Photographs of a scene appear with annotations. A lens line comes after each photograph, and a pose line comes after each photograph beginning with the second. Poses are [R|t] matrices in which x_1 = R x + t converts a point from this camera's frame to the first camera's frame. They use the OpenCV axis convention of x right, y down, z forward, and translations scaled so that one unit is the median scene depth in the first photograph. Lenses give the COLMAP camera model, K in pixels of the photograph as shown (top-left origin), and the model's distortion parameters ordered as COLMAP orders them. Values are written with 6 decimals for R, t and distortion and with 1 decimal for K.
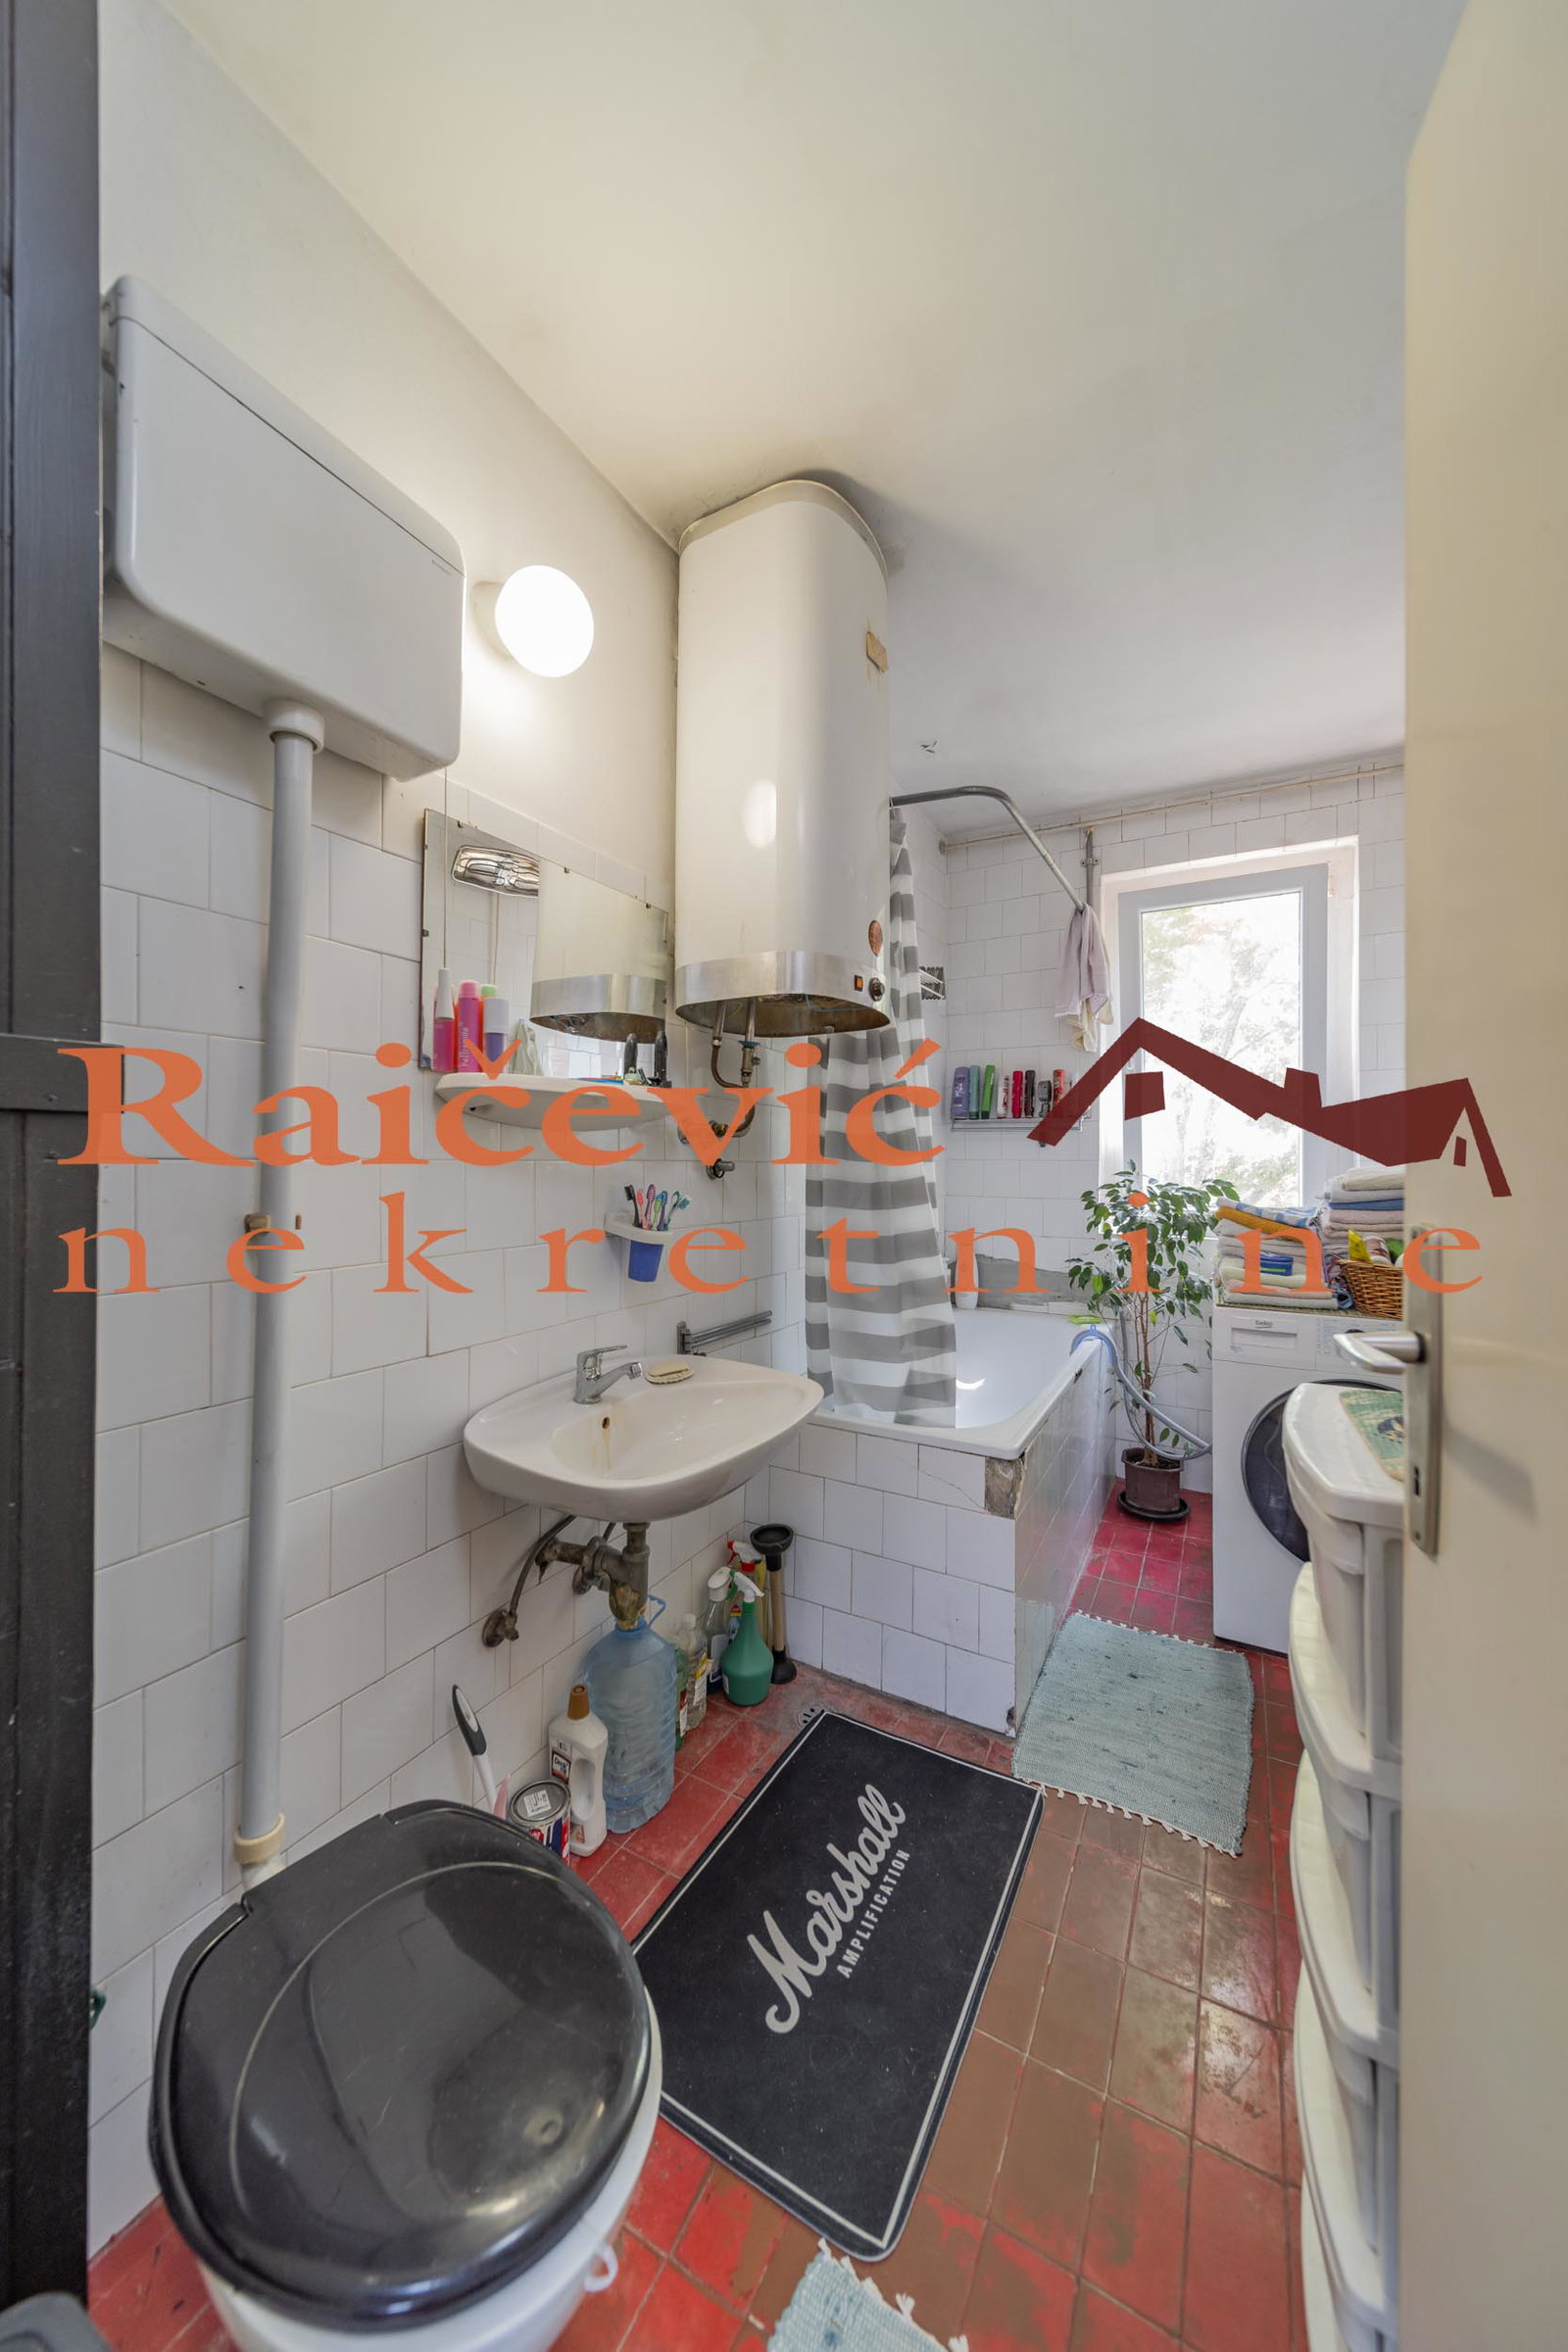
lens RADIAL K [[827.2, 0, 781.5], [0, 827.2, 1160.6], [0, 0, 1]] dist [-0.000957, 0.000158]
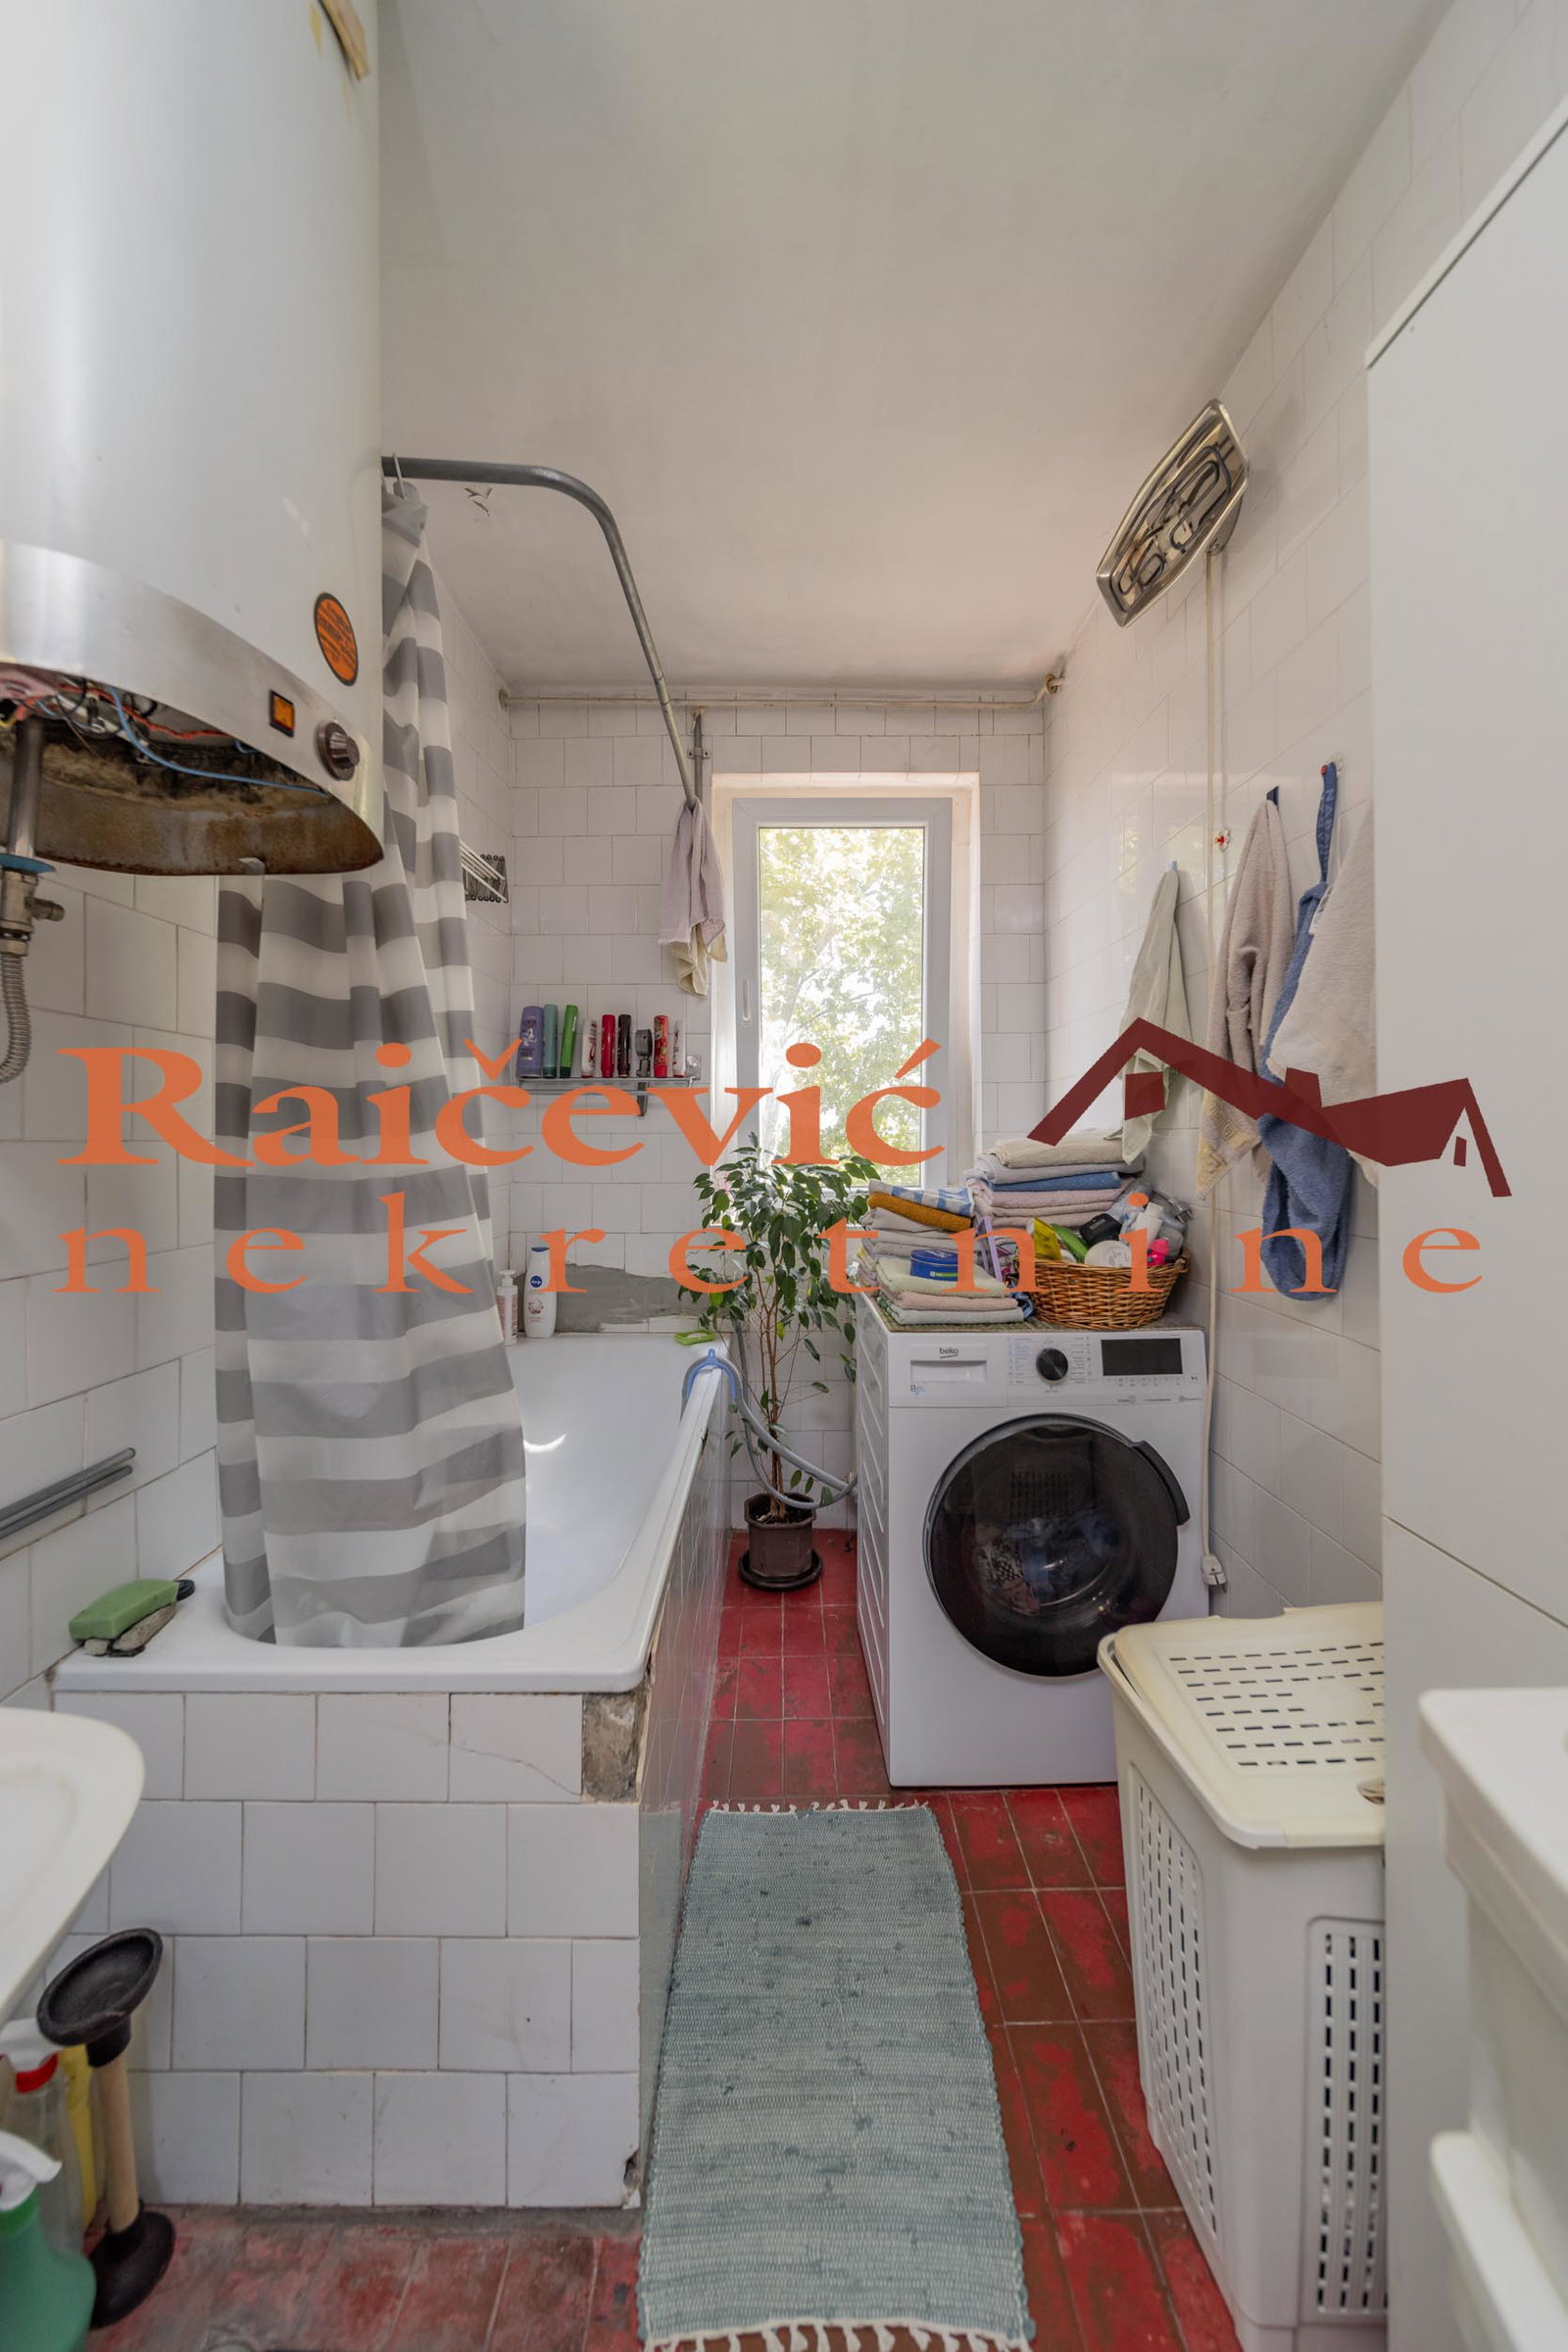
lens RADIAL K [[827.2, 0, 786.9], [0, 827.2, 1129.2], [0, 0, 1]] dist [-0.000957, 0.000158]
pose [[0.870879, -0.002440, 0.491492, 0.068991], [0.004646, 0.999984, -0.003267, -0.001433], [-0.491476, 0.005129, 0.870876, 0.321909]]
